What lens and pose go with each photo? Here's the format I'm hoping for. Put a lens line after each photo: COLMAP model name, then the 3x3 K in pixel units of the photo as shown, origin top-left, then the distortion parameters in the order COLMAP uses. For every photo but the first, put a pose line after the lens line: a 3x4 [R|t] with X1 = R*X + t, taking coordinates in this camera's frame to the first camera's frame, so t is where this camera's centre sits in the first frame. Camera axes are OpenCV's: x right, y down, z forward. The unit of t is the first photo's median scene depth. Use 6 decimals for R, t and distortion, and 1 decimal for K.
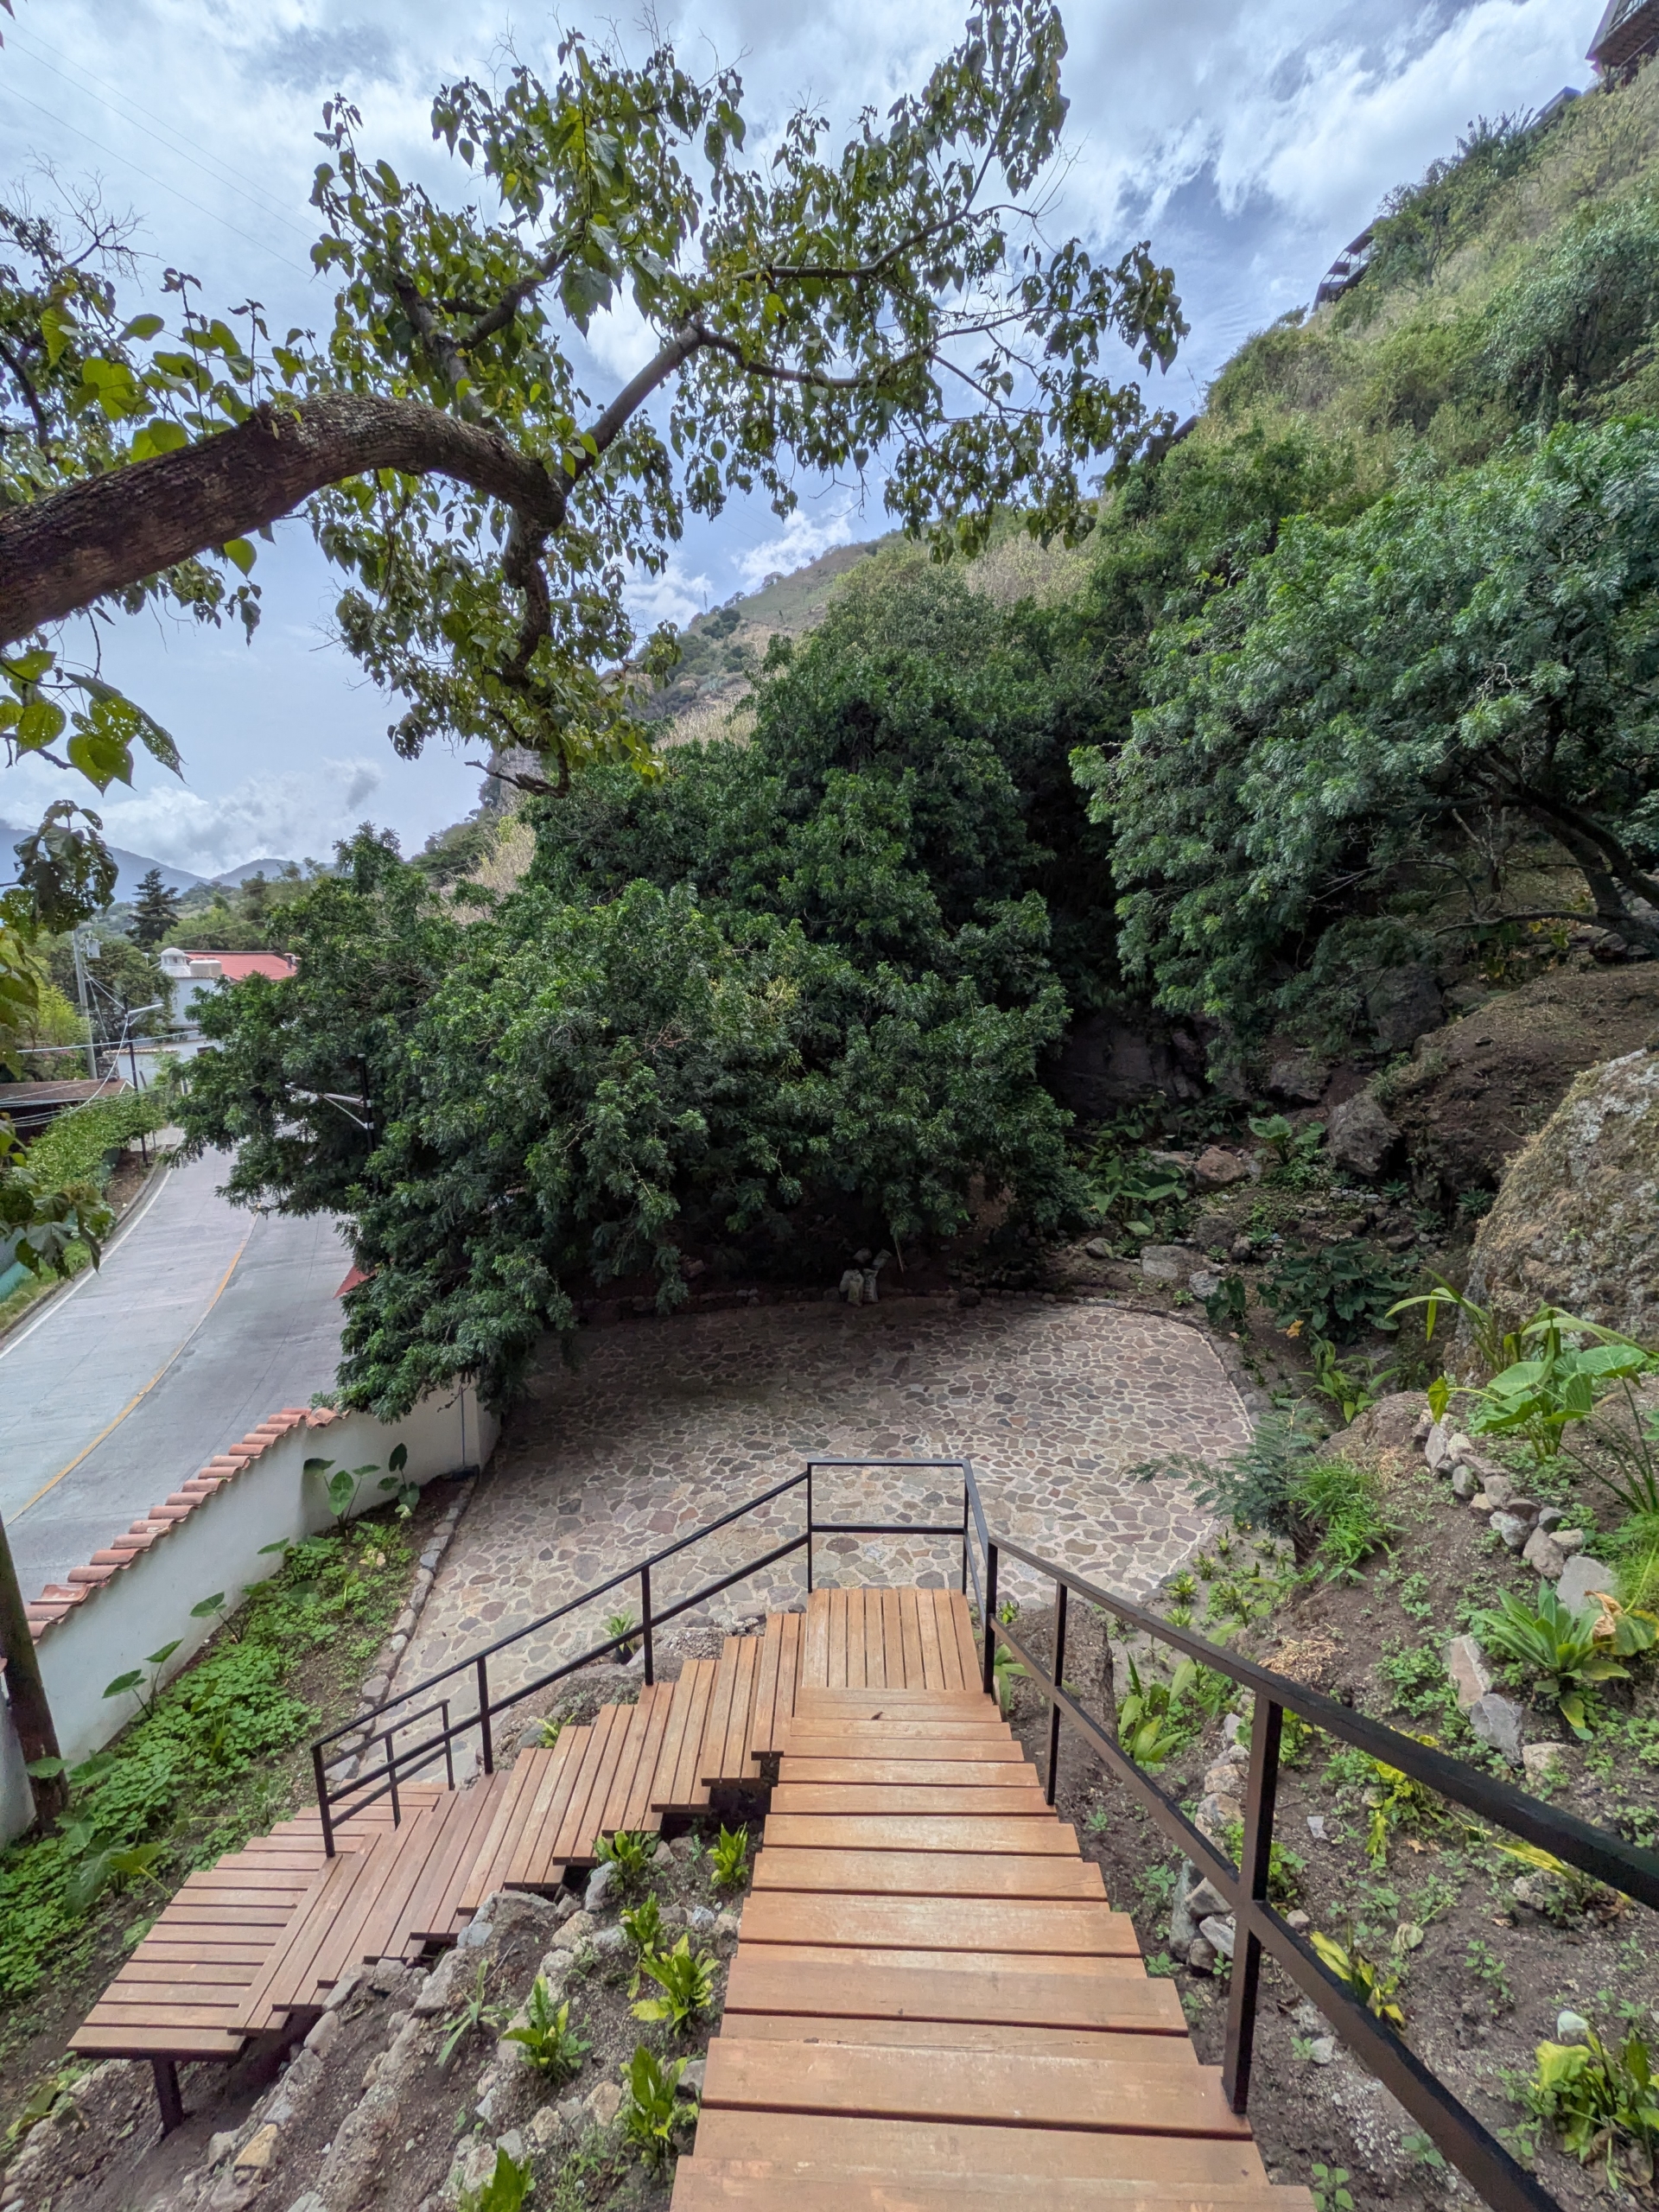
lens RADIAL K [[894.8, 0, 829.5], [0, 894.8, 1106.0], [0, 0, 1]] dist [-0.000261, 0.000136]
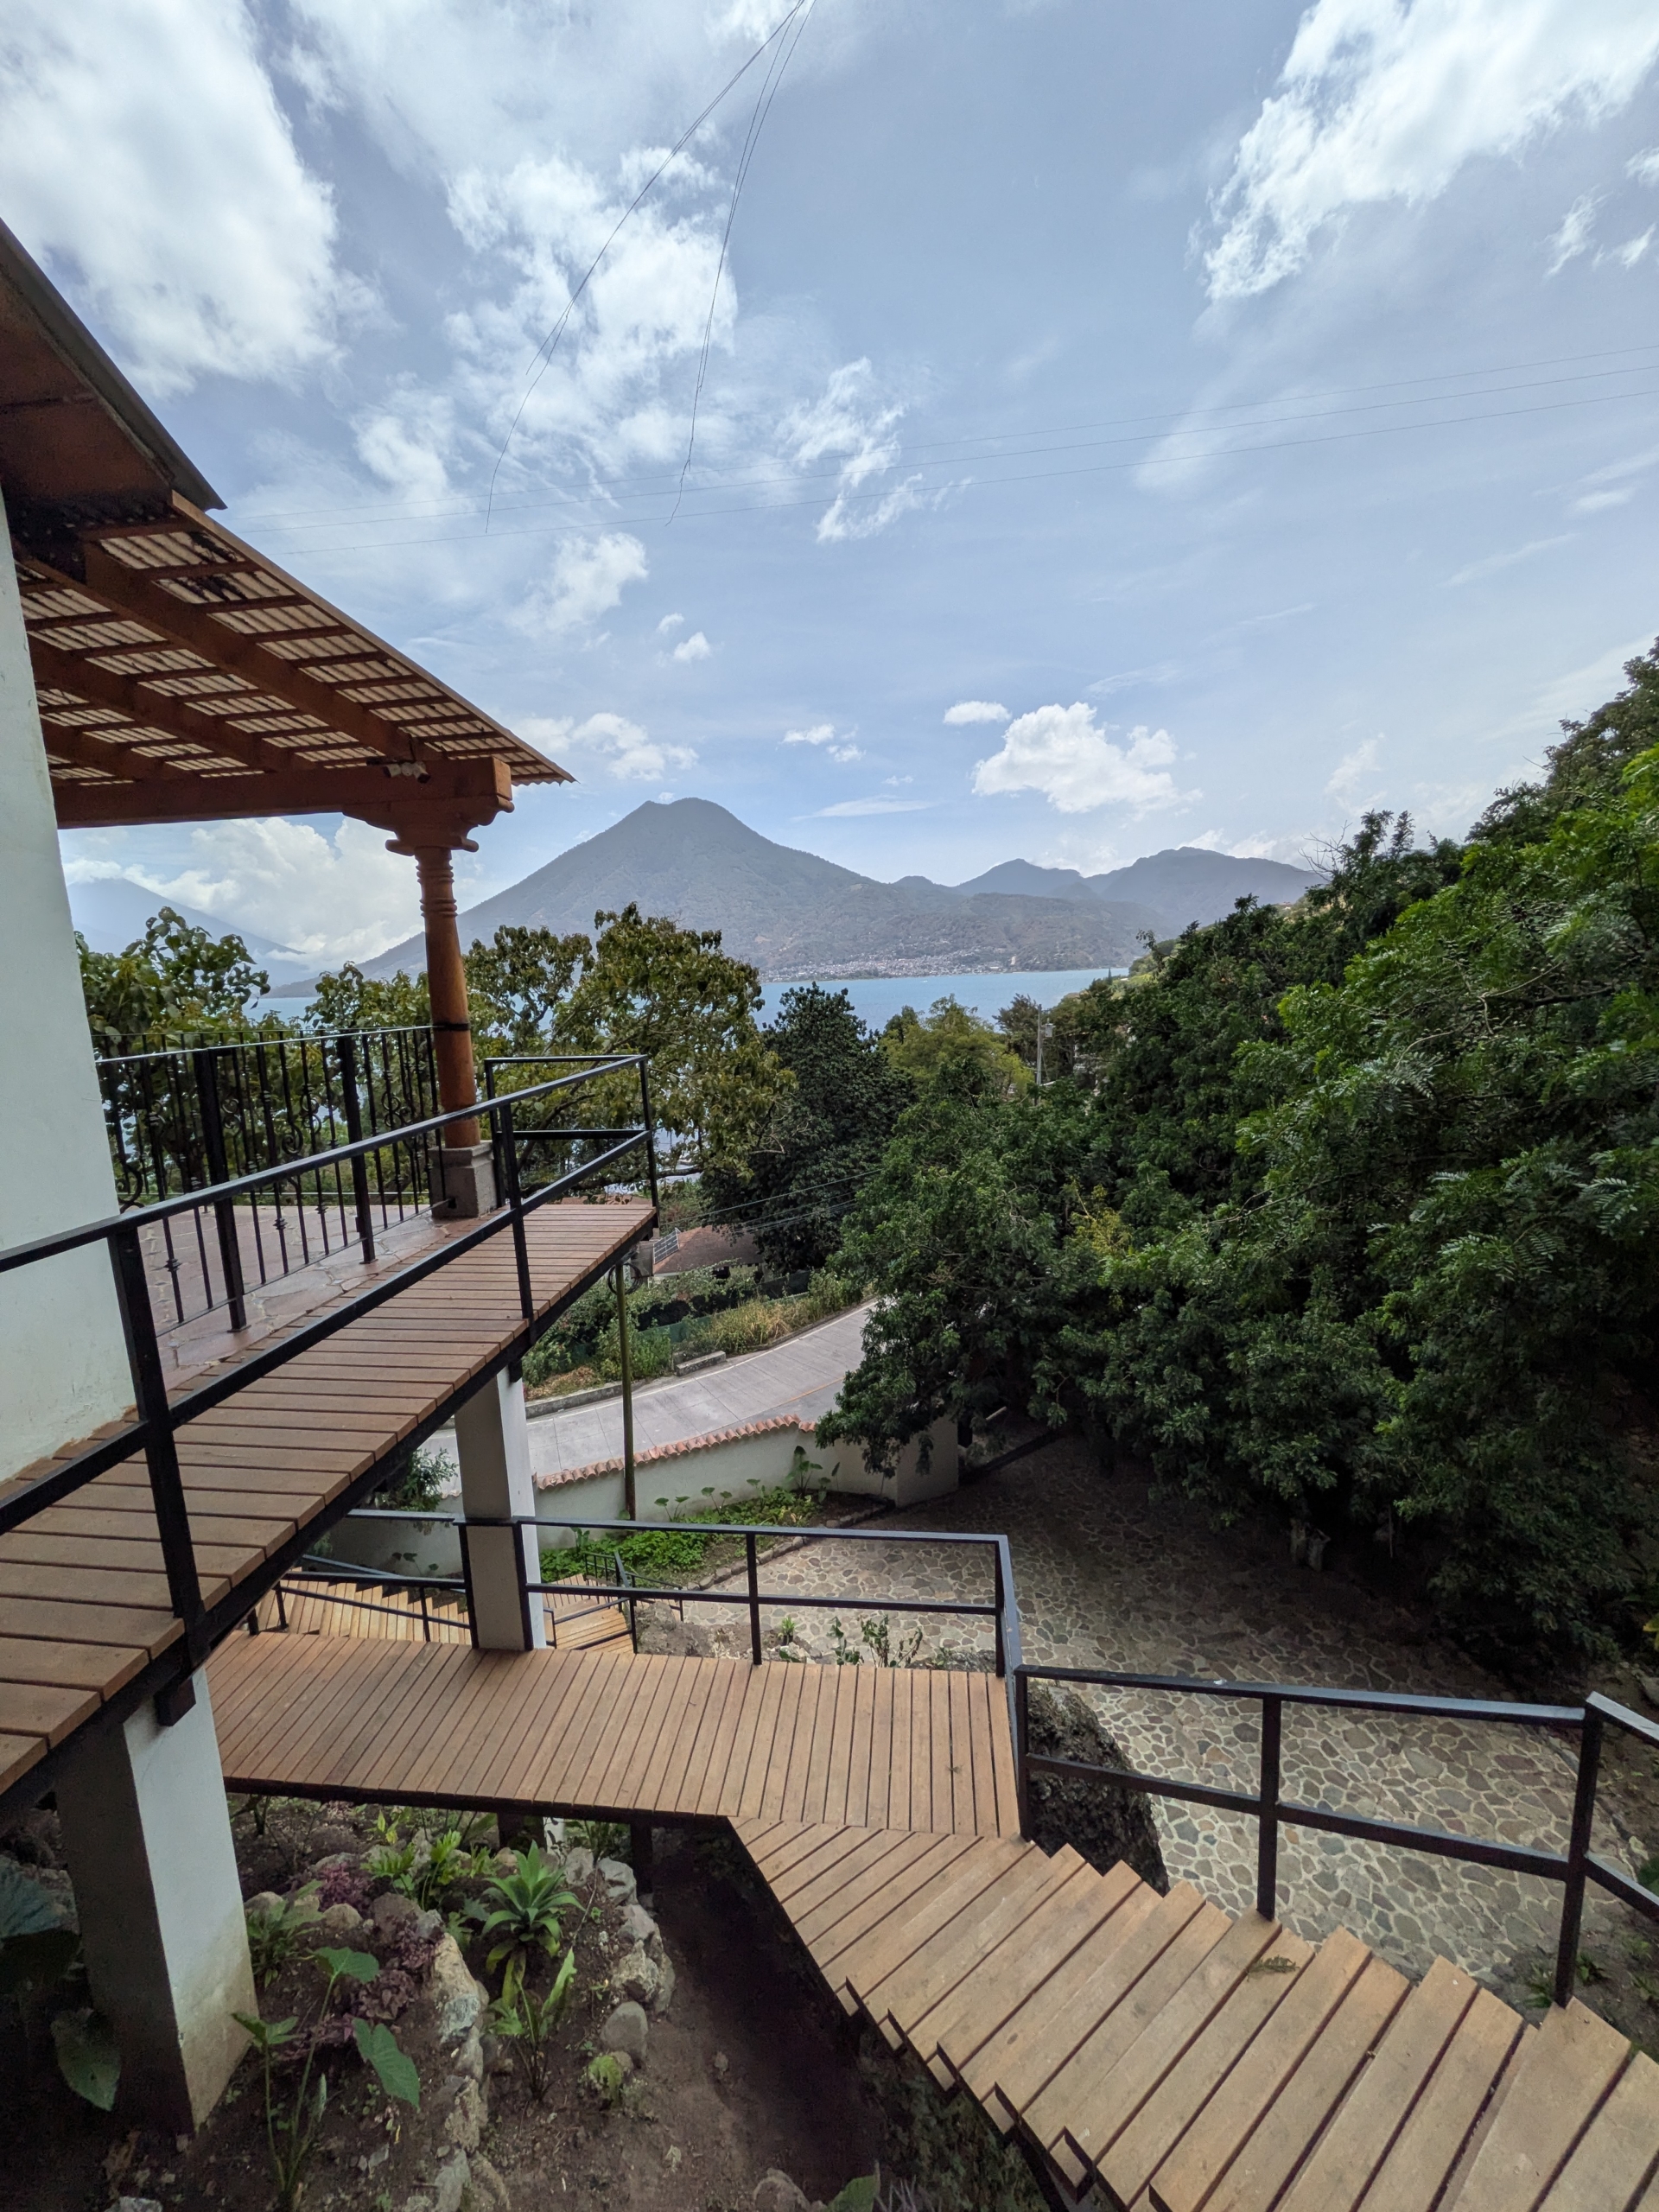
lens RADIAL K [[895.8, 0, 825.8], [0, 895.8, 1108.1], [0, 0, 1]] dist [0.001003, 0.002835]
pose [[0.451597, 0.129967, -0.882706, 0.955877], [-0.120026, 0.989190, 0.084239, -0.442395], [0.884112, 0.067906, 0.462314, 0.163774]]
